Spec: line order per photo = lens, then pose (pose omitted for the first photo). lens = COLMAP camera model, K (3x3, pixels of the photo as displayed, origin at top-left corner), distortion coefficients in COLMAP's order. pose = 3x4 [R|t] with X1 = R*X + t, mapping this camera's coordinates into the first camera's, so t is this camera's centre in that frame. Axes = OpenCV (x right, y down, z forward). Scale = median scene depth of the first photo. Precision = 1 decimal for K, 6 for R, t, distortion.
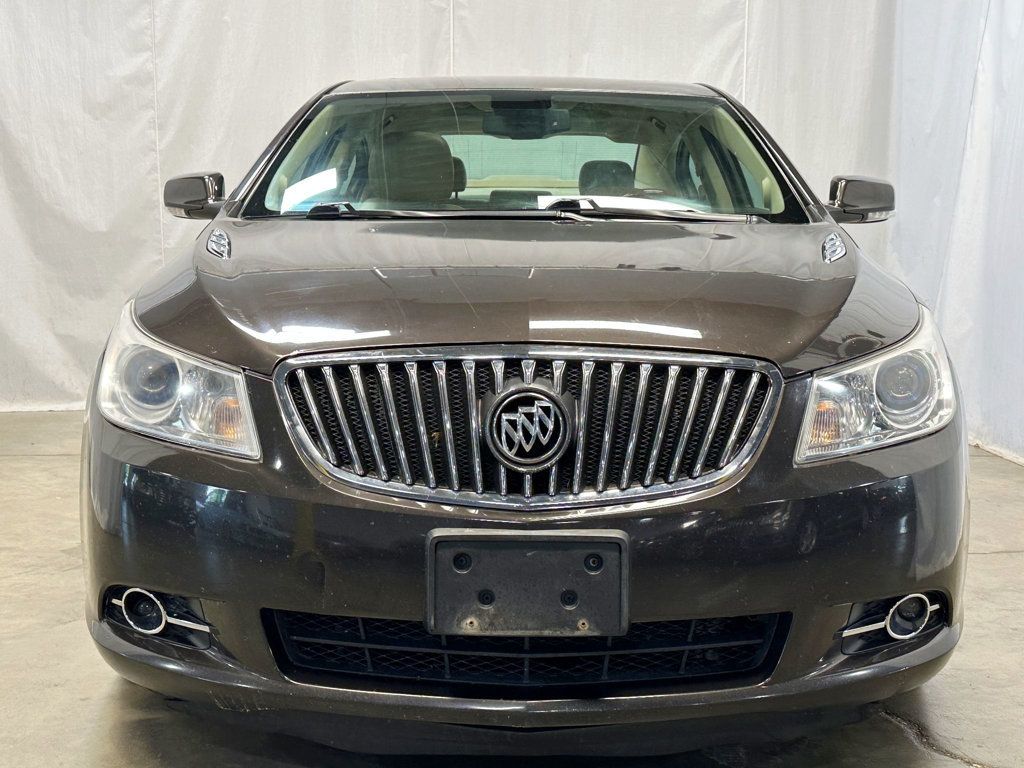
lens RADIAL K [[1337.7, 0, 512.0], [0, 1337.7, 384.0], [0, 0, 1]] dist [0.223282, -0.547864]
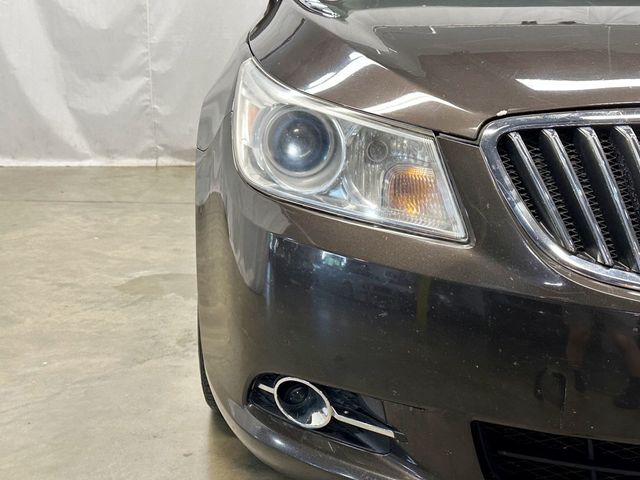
lens RADIAL K [[836.0, 0, 320.0], [0, 836.0, 240.0], [0, 0, 1]] dist [0.223282, -0.547864]
pose [[0.999875, 0.015322, 0.003873, -0.184768], [-0.015643, 0.994394, 0.104578, 0.001319], [-0.002249, -0.104625, 0.994509, 0.322331]]
